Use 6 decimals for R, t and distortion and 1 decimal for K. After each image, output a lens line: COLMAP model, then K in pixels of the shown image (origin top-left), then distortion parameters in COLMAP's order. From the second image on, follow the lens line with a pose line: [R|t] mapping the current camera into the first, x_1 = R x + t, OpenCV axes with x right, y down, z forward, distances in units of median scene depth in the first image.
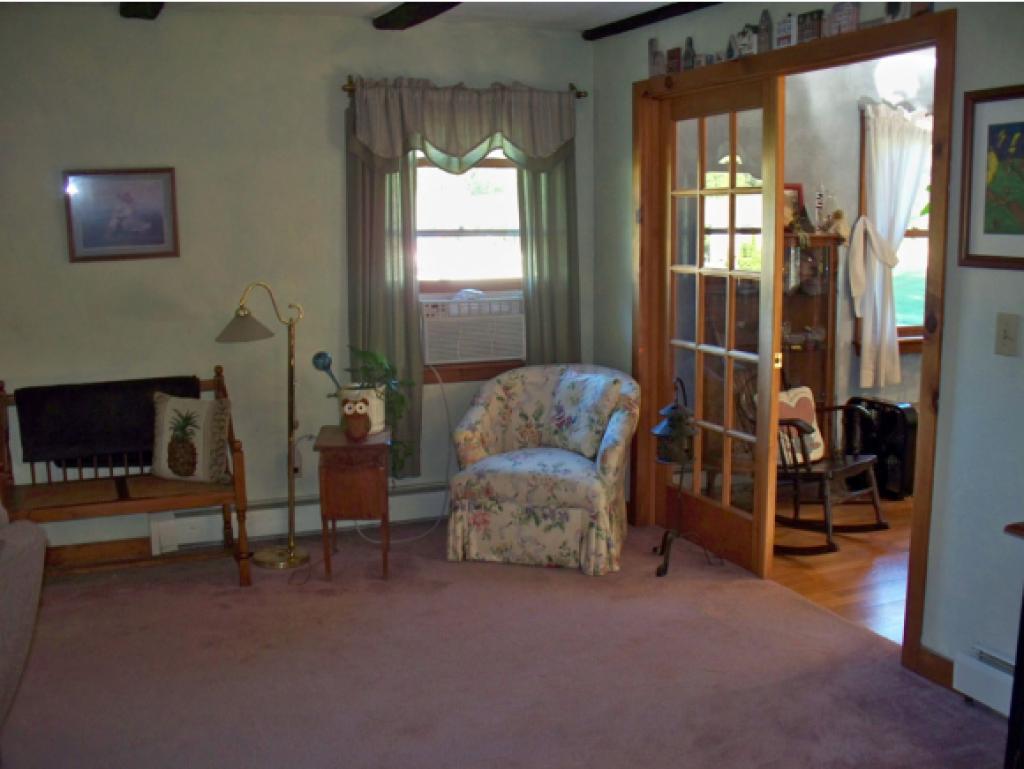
lens RADIAL K [[1079.0, 0, 511.4], [0, 1079.0, 398.8], [0, 0, 1]] dist [-0.214940, 0.247771]
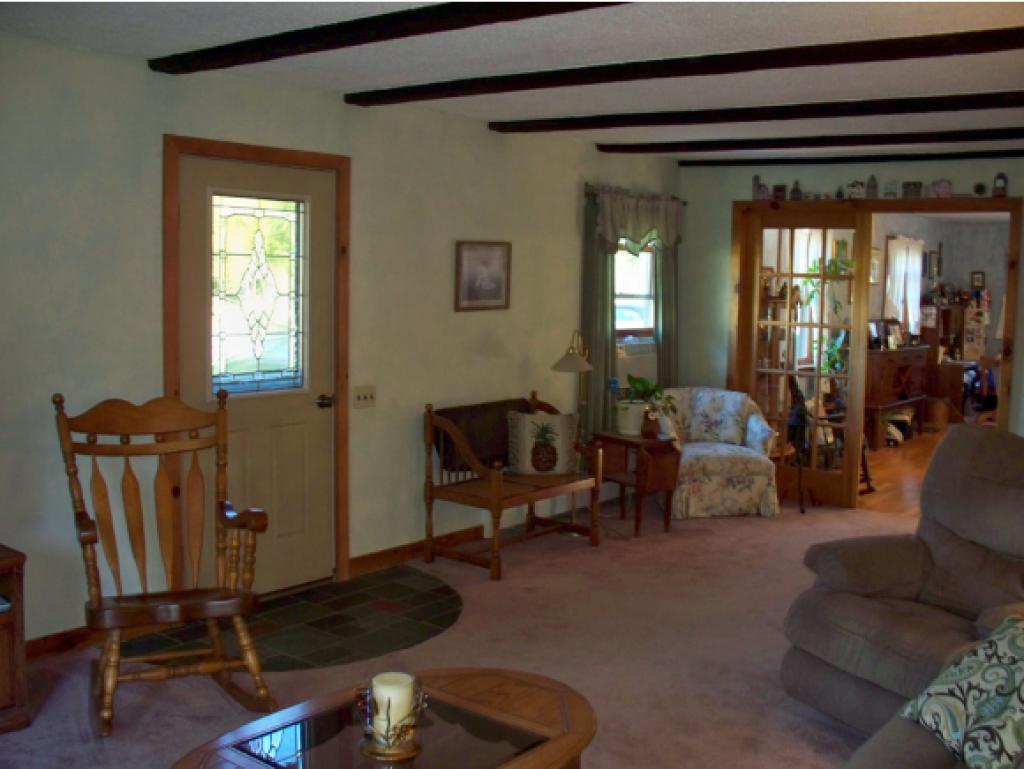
lens RADIAL K [[1079.0, 0, 511.4], [0, 1079.0, 398.8], [0, 0, 1]] dist [-0.214940, 0.247771]
pose [[0.868357, -0.029056, 0.495087, -0.989519], [0.053342, 0.997963, -0.034989, 0.025440], [-0.493062, 0.056792, 0.868138, -0.172275]]
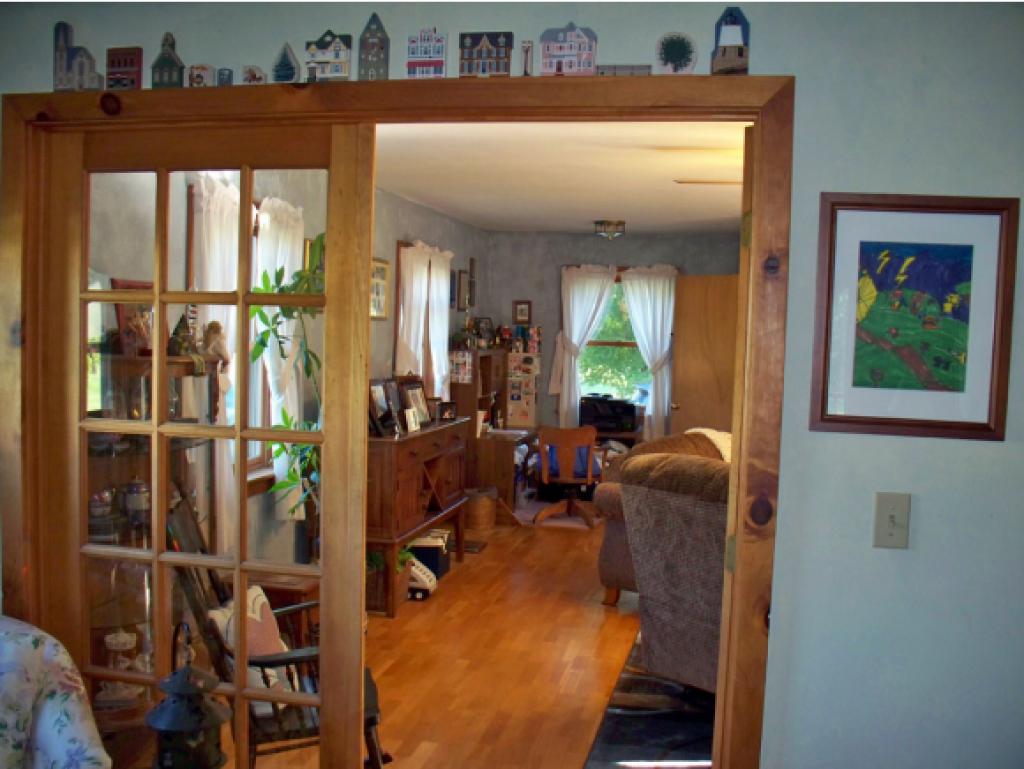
lens RADIAL K [[1079.0, 0, 511.4], [0, 1079.0, 398.8], [0, 0, 1]] dist [-0.214940, 0.247771]
pose [[0.563398, -0.029821, 0.825647, -0.199248], [0.099581, 0.994514, -0.032031, -0.099892], [-0.820162, 0.100264, 0.563277, 0.516450]]
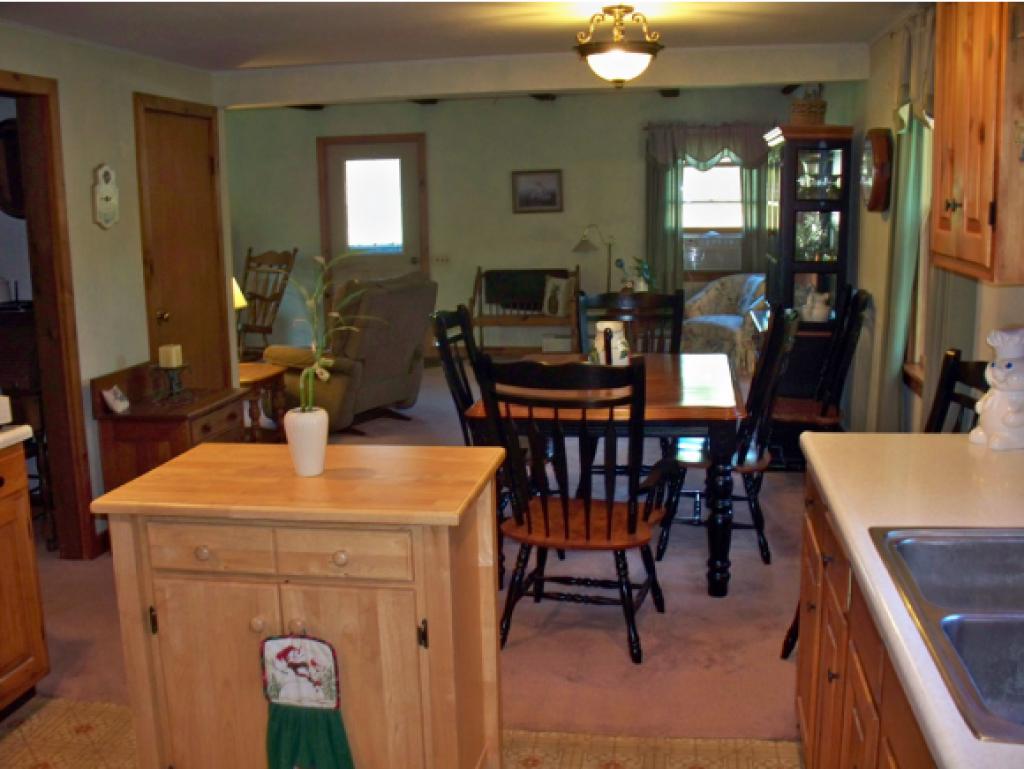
lens RADIAL K [[1079.0, 0, 511.4], [0, 1079.0, 398.8], [0, 0, 1]] dist [-0.214940, 0.247771]
pose [[0.848748, 0.089683, -0.521137, 0.738402], [-0.073520, 0.995955, 0.051656, 0.131999], [0.523662, -0.005529, 0.851908, -0.863268]]
